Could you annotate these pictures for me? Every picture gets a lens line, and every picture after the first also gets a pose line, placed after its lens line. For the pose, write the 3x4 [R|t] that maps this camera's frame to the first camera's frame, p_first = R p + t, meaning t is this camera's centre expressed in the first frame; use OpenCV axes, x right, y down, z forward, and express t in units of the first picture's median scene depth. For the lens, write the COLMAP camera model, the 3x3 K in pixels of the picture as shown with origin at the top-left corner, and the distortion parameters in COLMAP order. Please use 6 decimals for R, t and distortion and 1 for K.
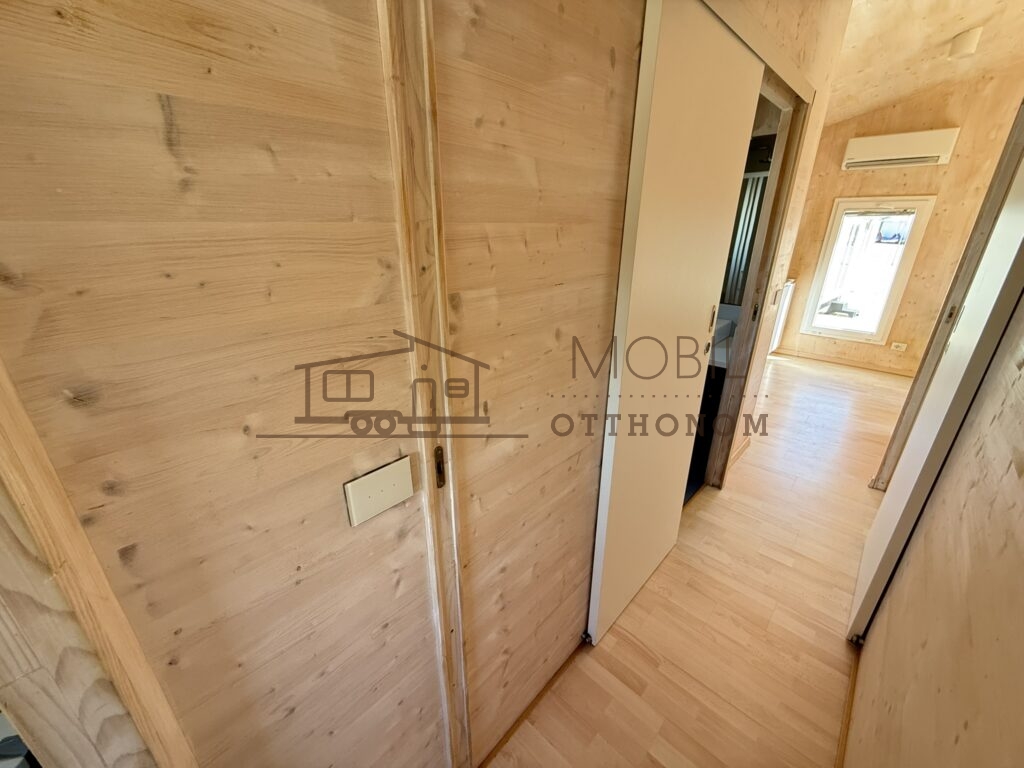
lens RADIAL K [[410.6, 0, 514.2], [0, 410.6, 381.3], [0, 0, 1]] dist [0.002521, -0.000287]
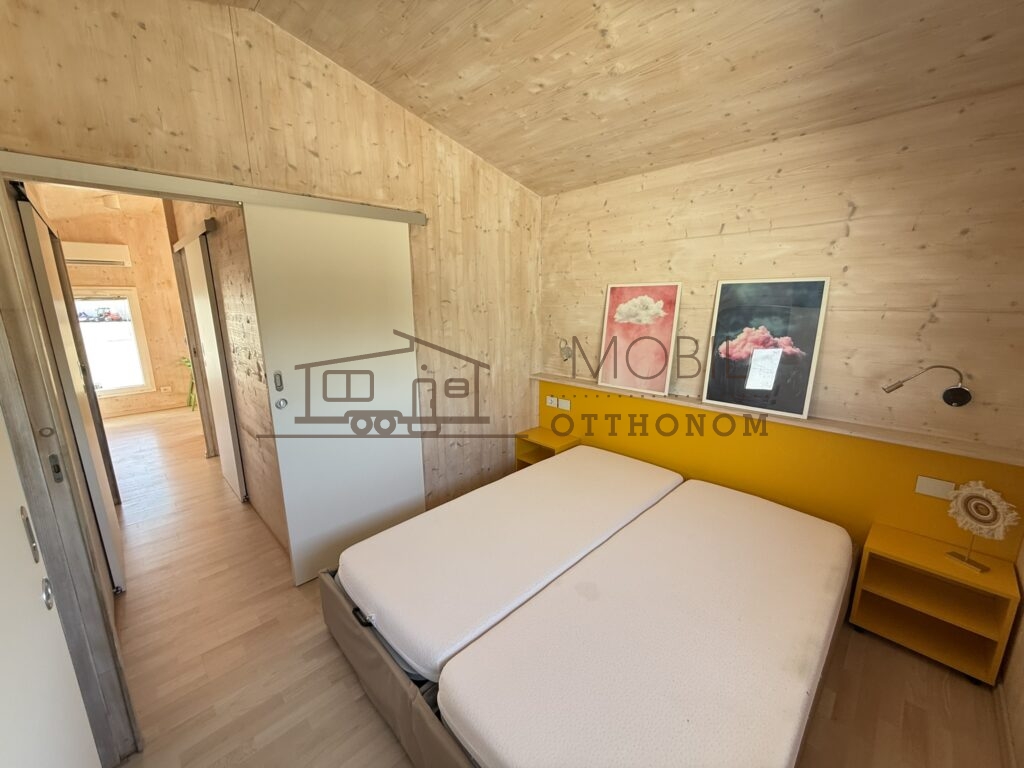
lens RADIAL K [[410.6, 0, 512.0], [0, 410.6, 382.8], [0, 0, 1]] dist [0.002521, -0.000287]
pose [[0.042169, -0.216017, 0.975479, -0.427785], [0.376050, 0.907982, 0.184813, 0.092726], [-0.925639, 0.359035, 0.119522, -0.297822]]
